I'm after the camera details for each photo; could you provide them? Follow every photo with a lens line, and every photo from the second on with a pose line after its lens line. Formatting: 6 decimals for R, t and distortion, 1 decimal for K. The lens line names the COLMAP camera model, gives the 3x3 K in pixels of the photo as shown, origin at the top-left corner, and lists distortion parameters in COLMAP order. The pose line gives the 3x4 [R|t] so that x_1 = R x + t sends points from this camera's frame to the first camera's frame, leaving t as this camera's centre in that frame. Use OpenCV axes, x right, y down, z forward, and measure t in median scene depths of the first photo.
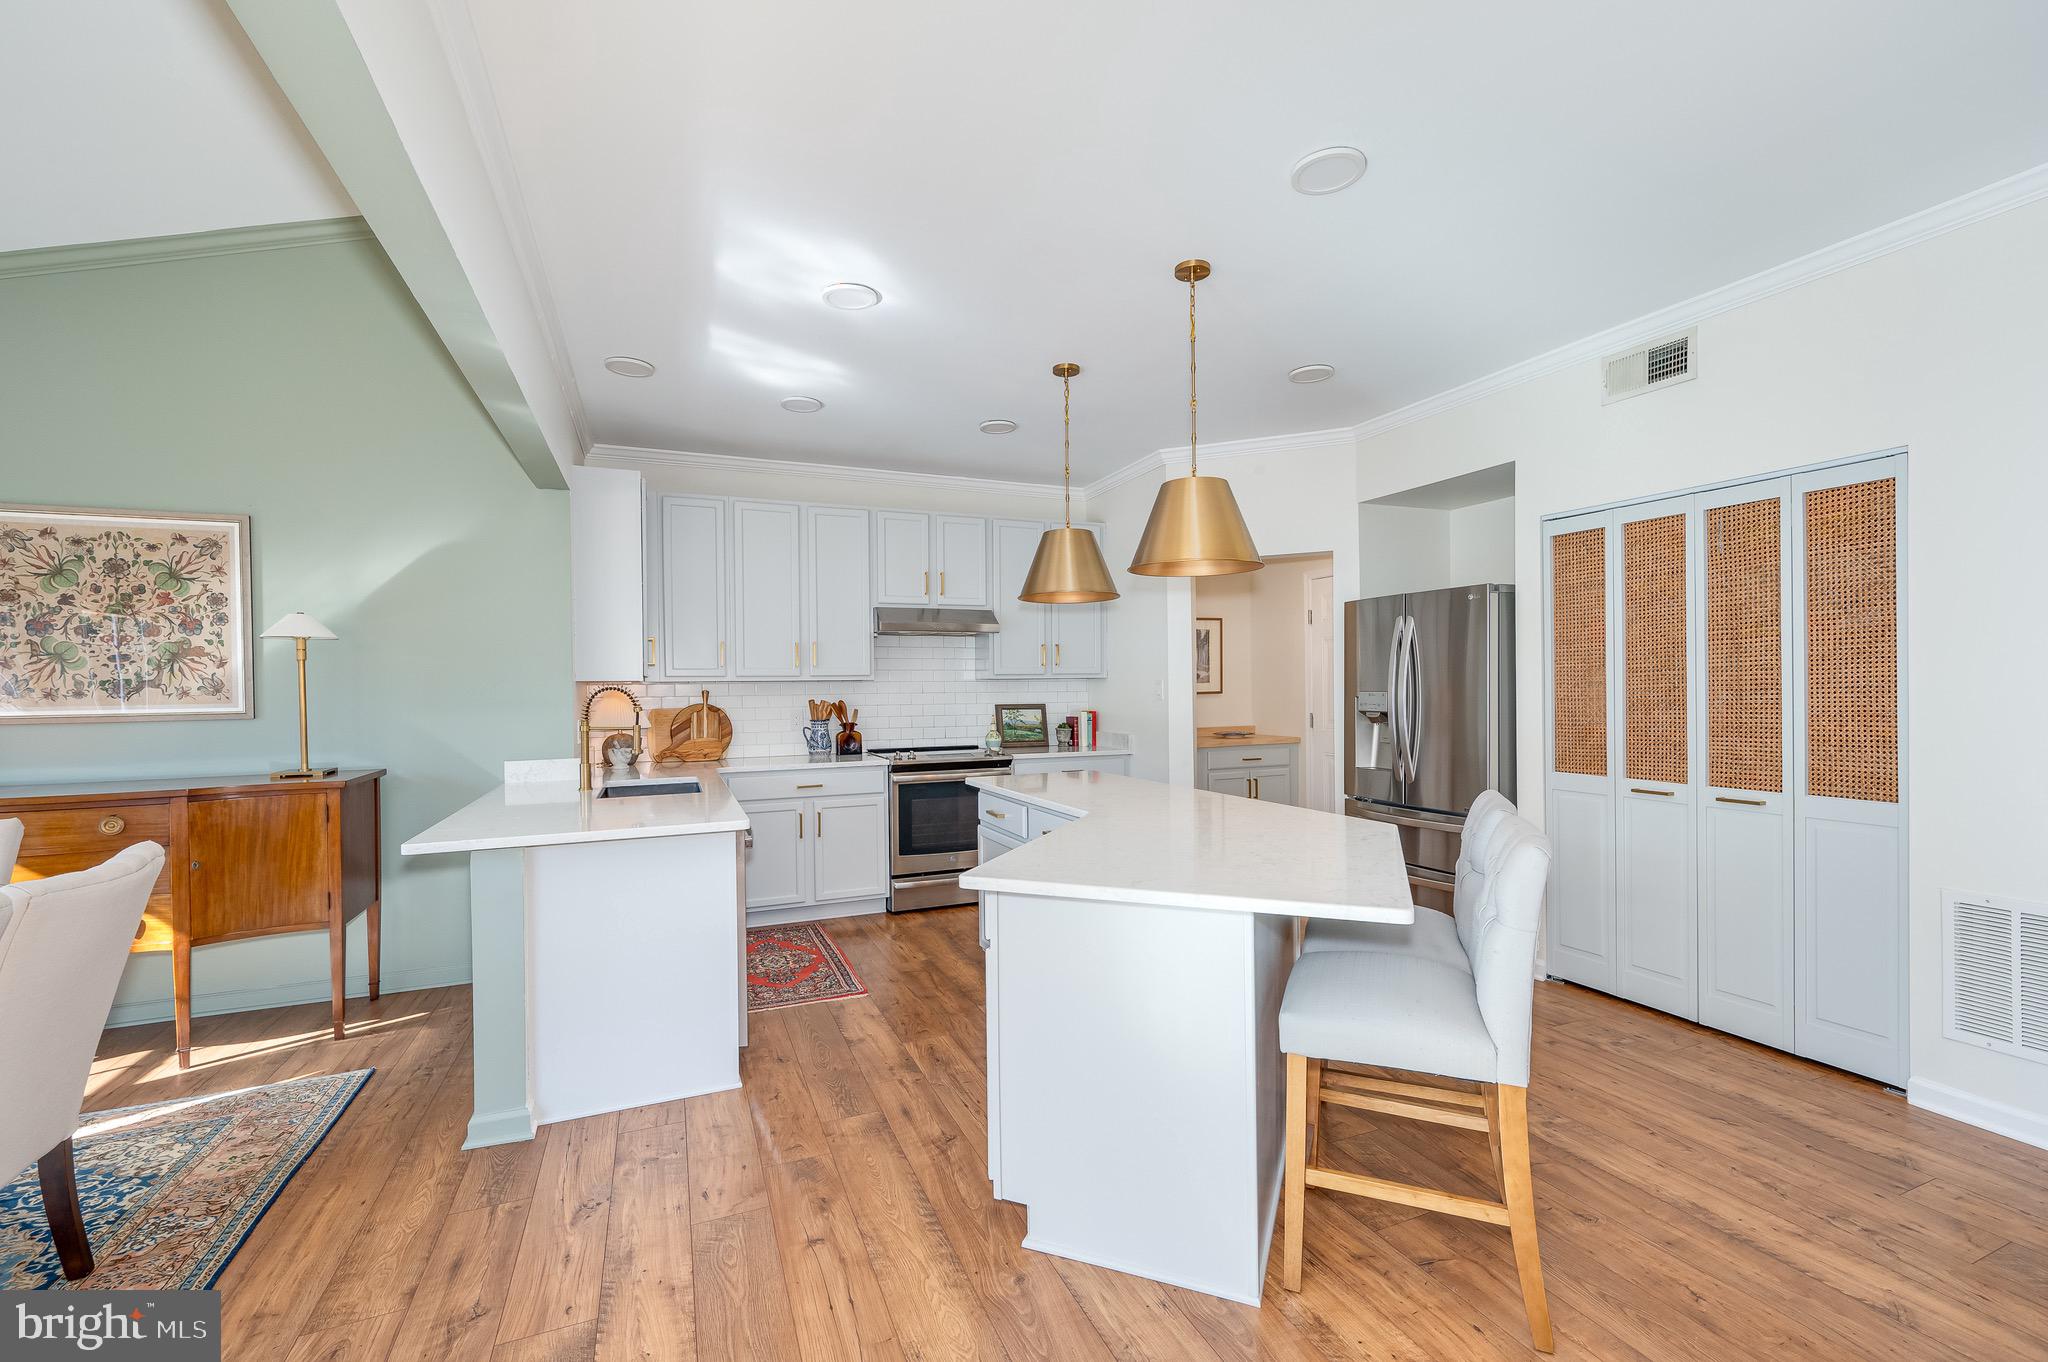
lens RADIAL K [[858.9, 0, 1031.6], [0, 858.9, 692.9], [0, 0, 1]] dist [0.000100, -0.000103]
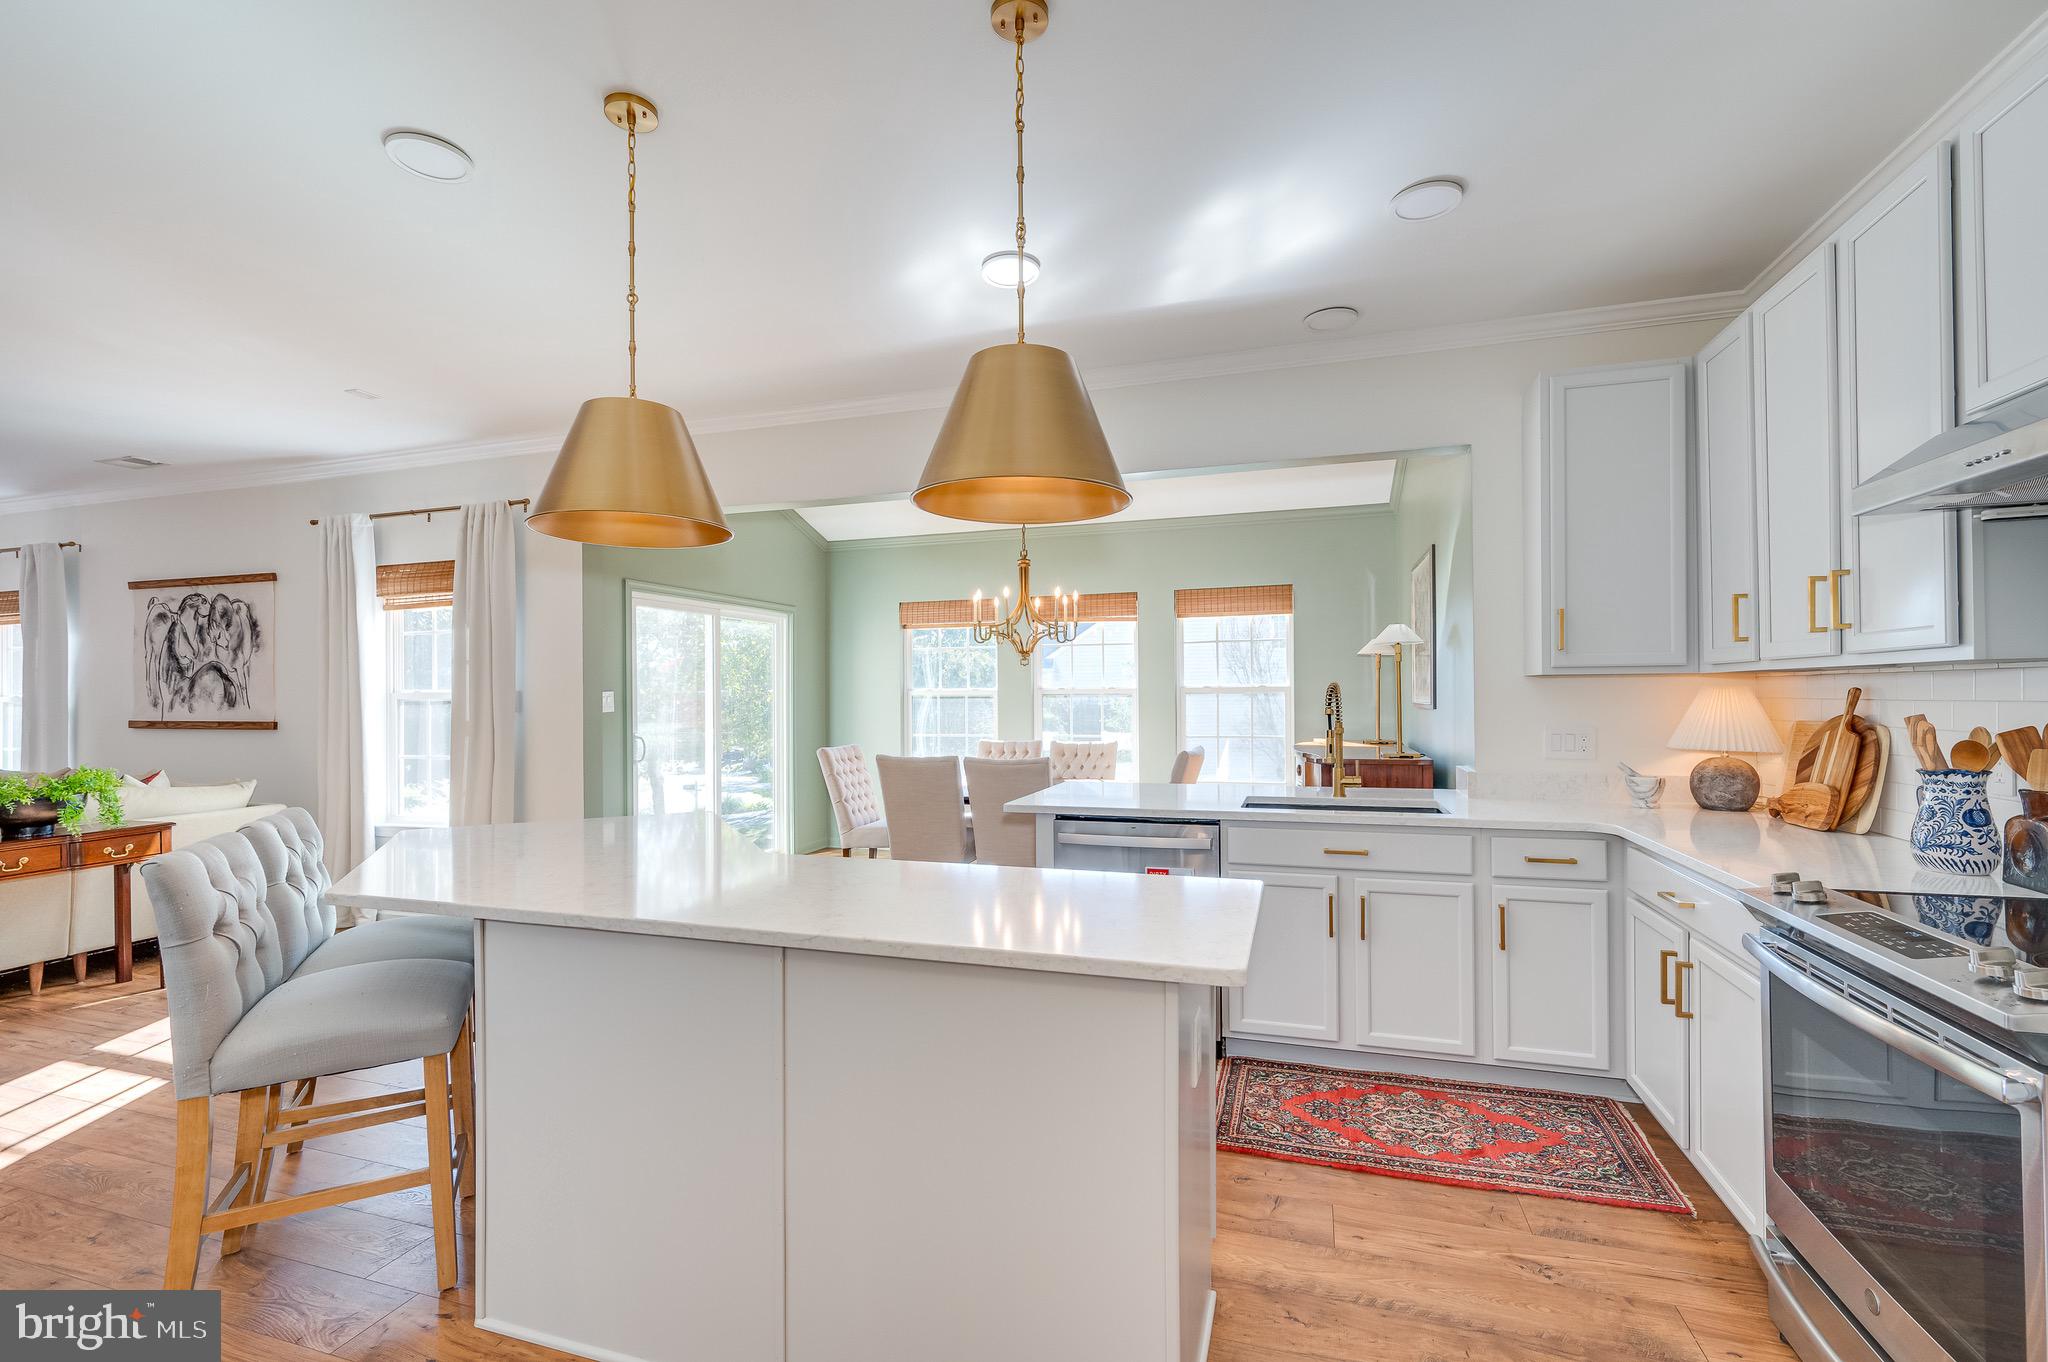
lens RADIAL K [[885.0, 0, 1032.7], [0, 885.0, 694.7], [0, 0, 1]] dist [-0.001180, 0.000158]
pose [[-0.651576, 0.018651, -0.758354, 0.445548], [0.009768, 0.999821, 0.016197, -0.016110], [0.758520, 0.003146, -0.651642, 1.444557]]
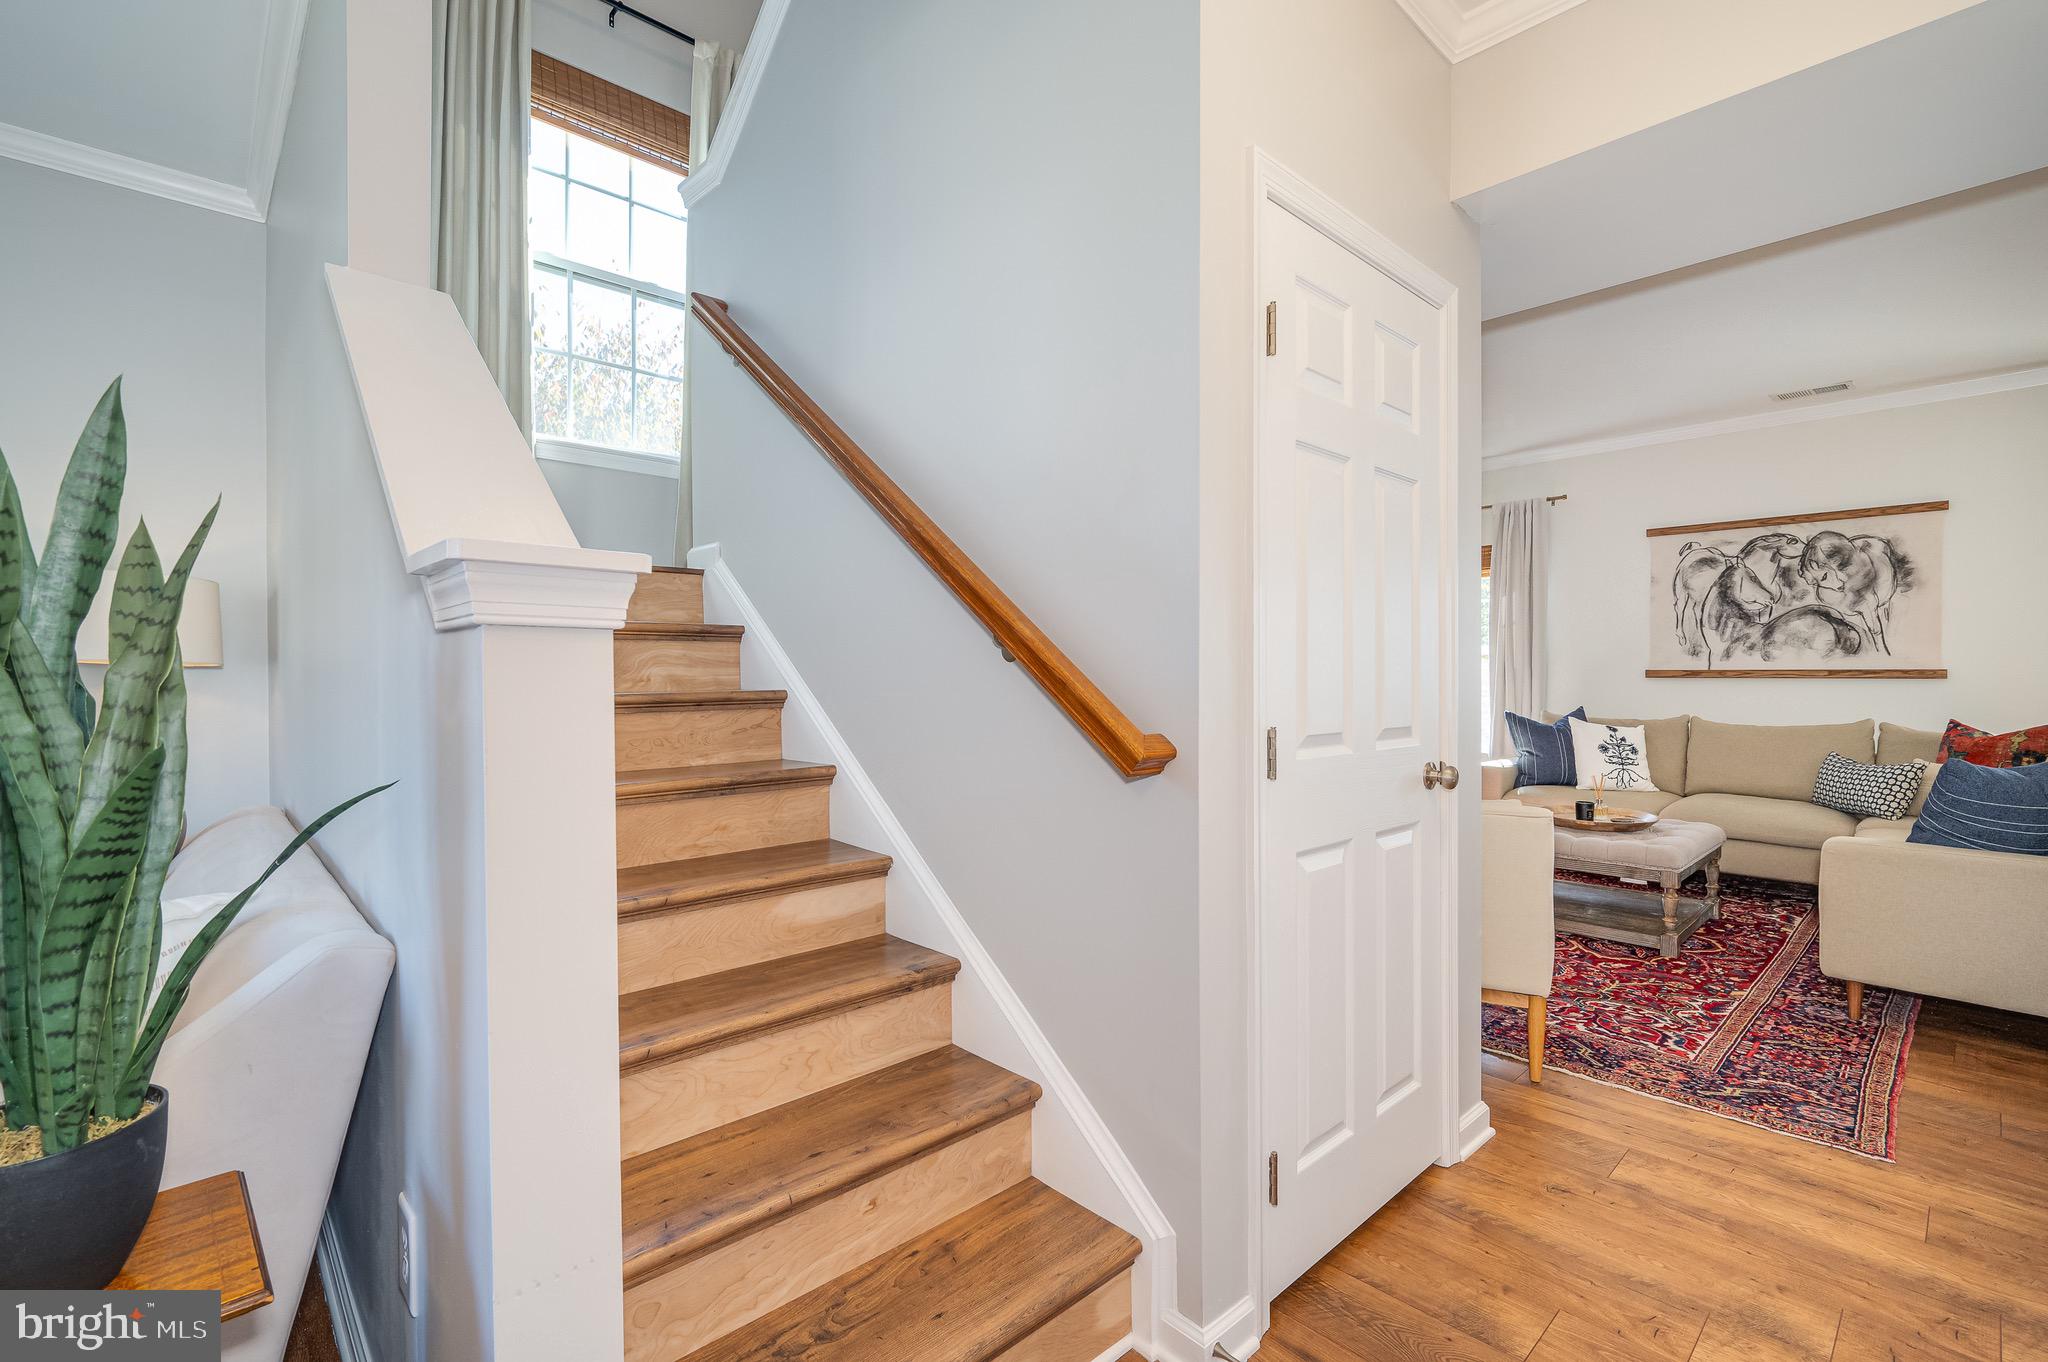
lens RADIAL K [[904.7, 0, 1029.9], [0, 904.7, 674.8], [0, 0, 1]] dist [0.000326, 0.000032]
pose [[-0.939624, 0.016360, -0.341818, 1.951554], [0.012367, 0.999827, 0.013858, 0.014722], [0.341986, 0.008794, -0.939664, 0.249366]]
